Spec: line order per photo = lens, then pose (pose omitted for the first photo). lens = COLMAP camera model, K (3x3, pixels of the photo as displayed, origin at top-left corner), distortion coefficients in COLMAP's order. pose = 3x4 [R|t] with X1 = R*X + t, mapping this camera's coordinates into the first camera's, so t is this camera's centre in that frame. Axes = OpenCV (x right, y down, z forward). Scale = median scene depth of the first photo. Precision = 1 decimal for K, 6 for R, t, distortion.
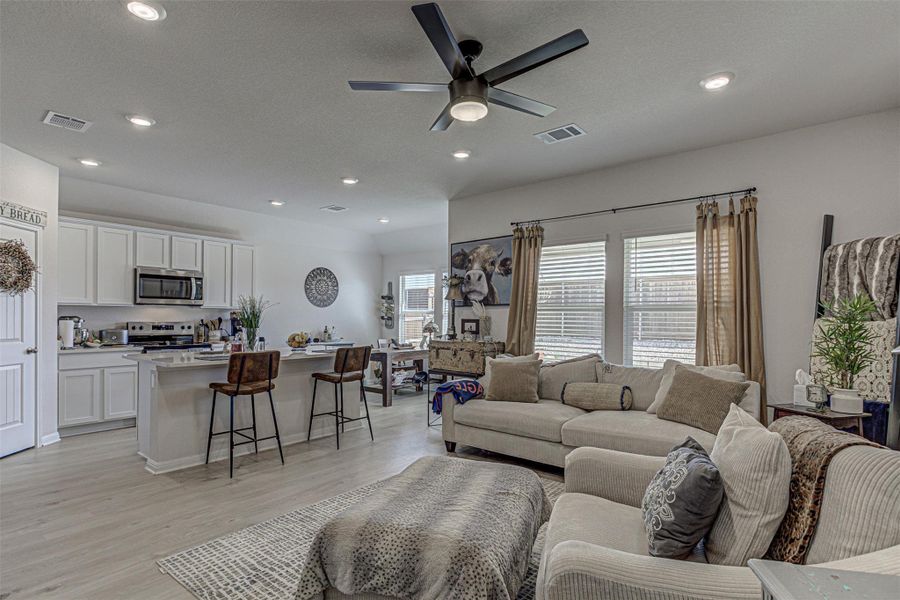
lens RADIAL K [[461.7, 0, 440.4], [0, 461.7, 318.1], [0, 0, 1]] dist [-0.005687, -0.000154]
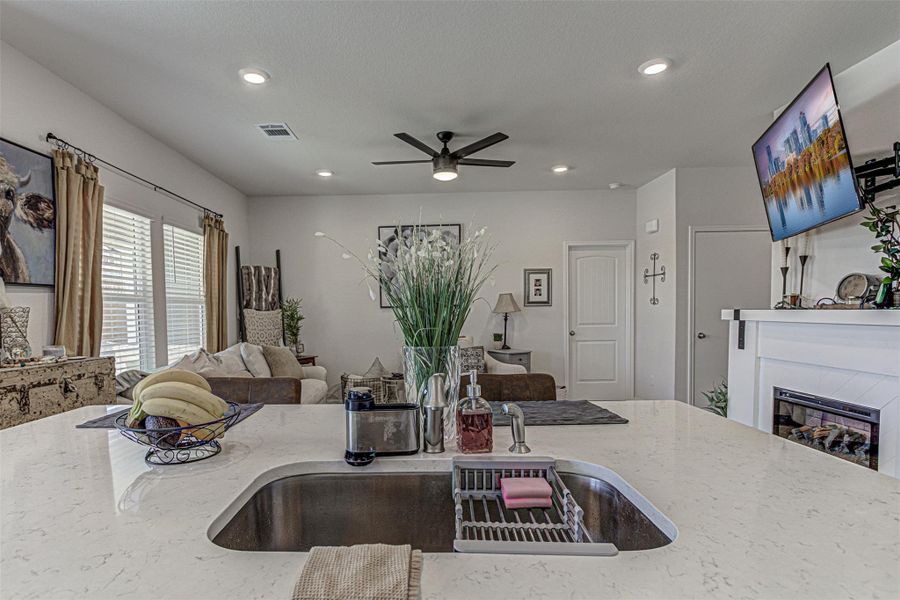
lens RADIAL K [[456.7, 0, 415.8], [0, 456.7, 327.6], [0, 0, 1]] dist [-0.000768, 0.000107]
pose [[-0.636784, -0.028313, 0.770523, -0.524132], [0.008306, 0.999016, 0.043573, -0.000549], [-0.770998, 0.034147, -0.635922, 1.006199]]
